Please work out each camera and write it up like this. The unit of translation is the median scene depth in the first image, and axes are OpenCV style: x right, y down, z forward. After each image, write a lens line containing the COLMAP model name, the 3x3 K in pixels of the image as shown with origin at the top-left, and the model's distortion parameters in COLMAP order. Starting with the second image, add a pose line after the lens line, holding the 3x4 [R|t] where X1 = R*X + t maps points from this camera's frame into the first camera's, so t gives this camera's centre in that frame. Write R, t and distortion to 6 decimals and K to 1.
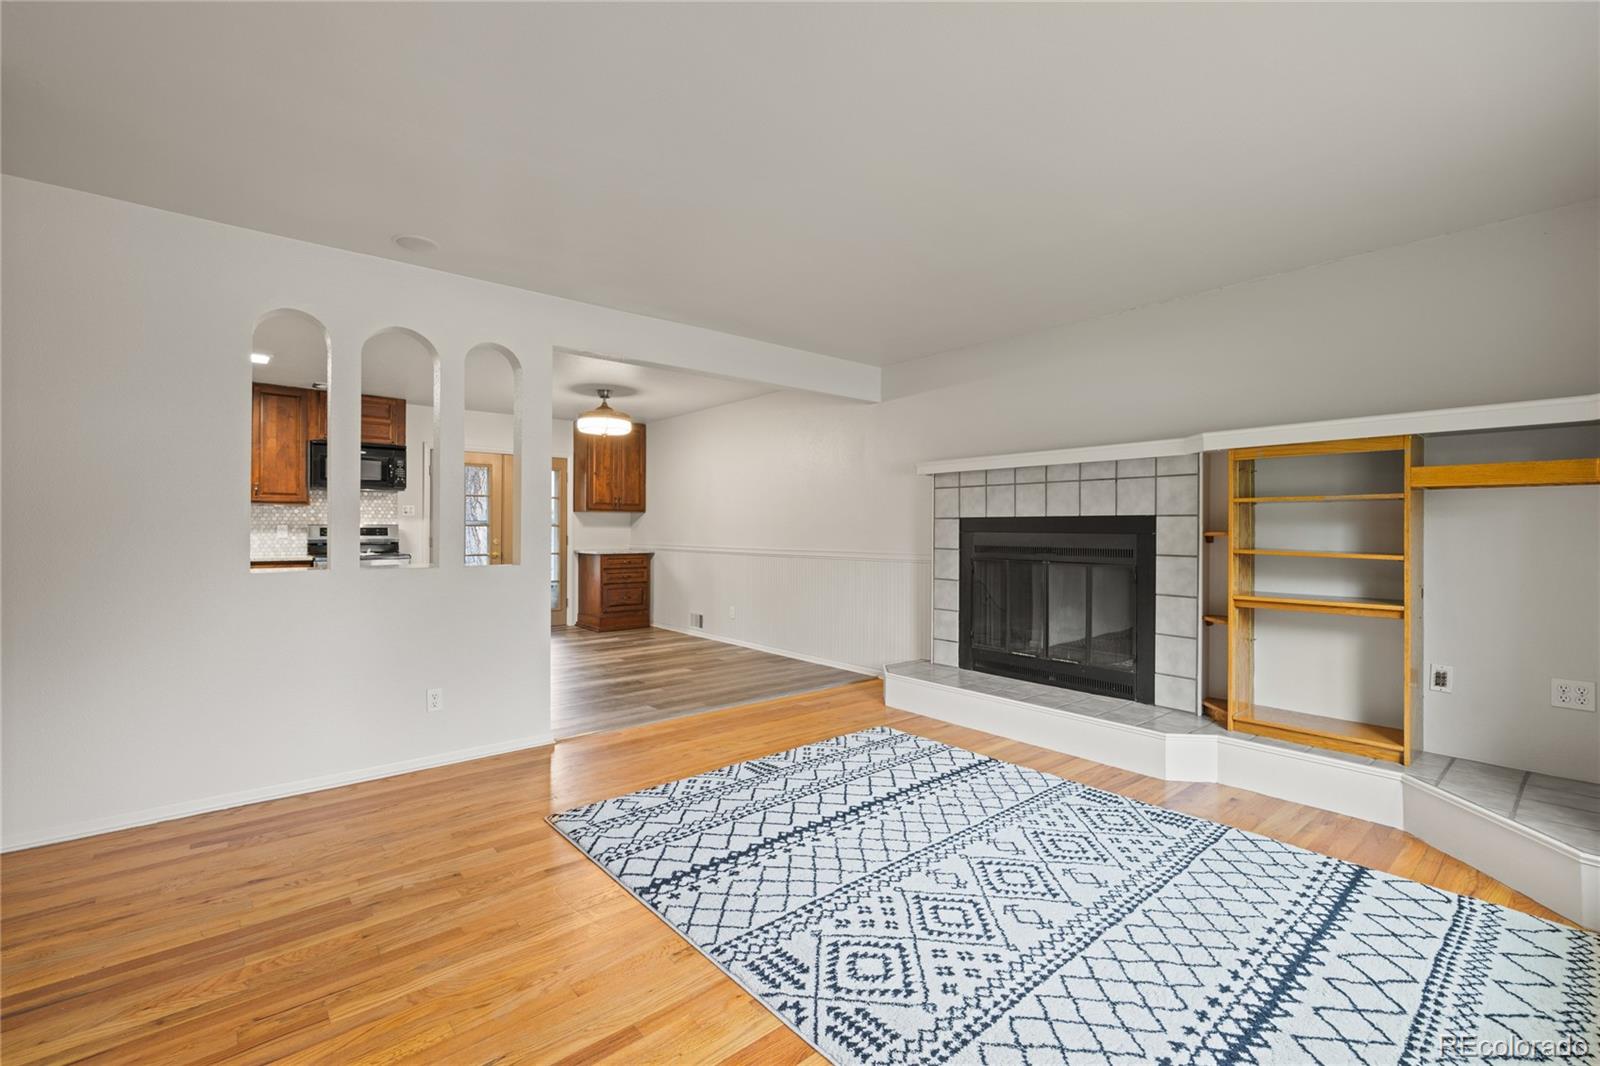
lens RADIAL K [[676.2, 0, 790.6], [0, 676.2, 527.9], [0, 0, 1]] dist [0.000645, 0.000543]
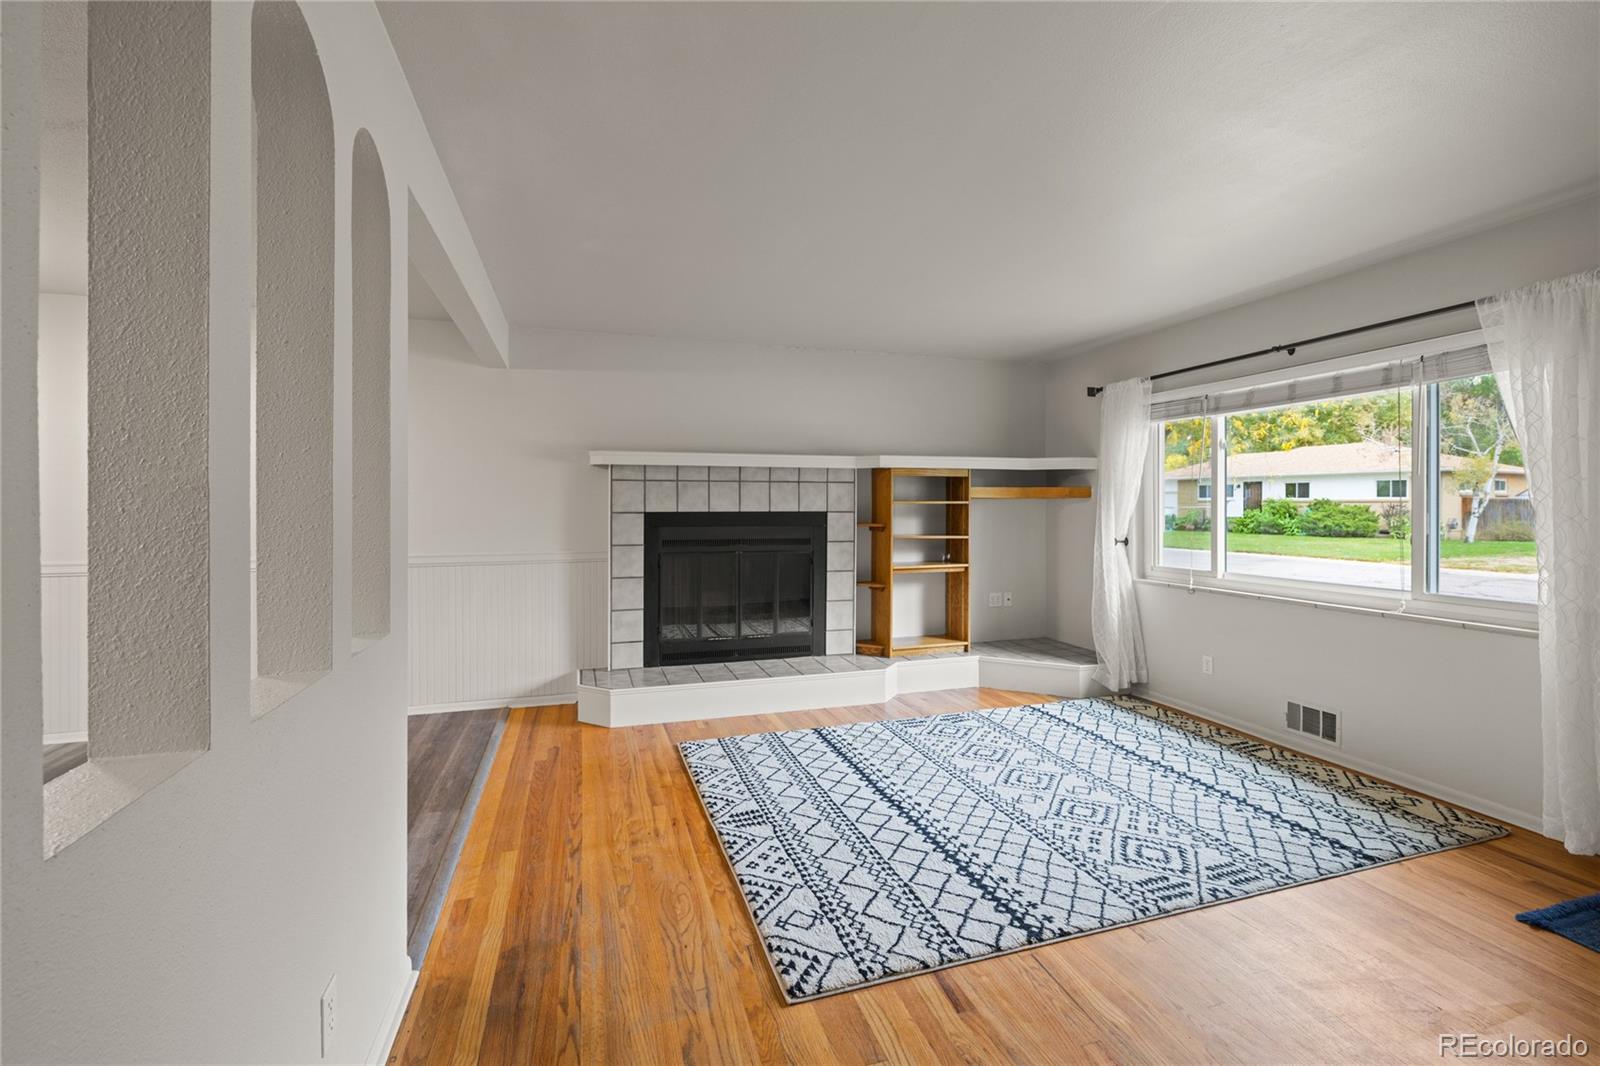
lens RADIAL K [[676.2, 0, 773.2], [0, 676.2, 510.6], [0, 0, 1]] dist [0.000645, 0.000543]
pose [[0.402243, -0.008276, 0.915496, -0.843249], [0.001380, 0.999963, 0.008433, -0.037564], [-0.915532, -0.002128, 0.402239, 0.669749]]
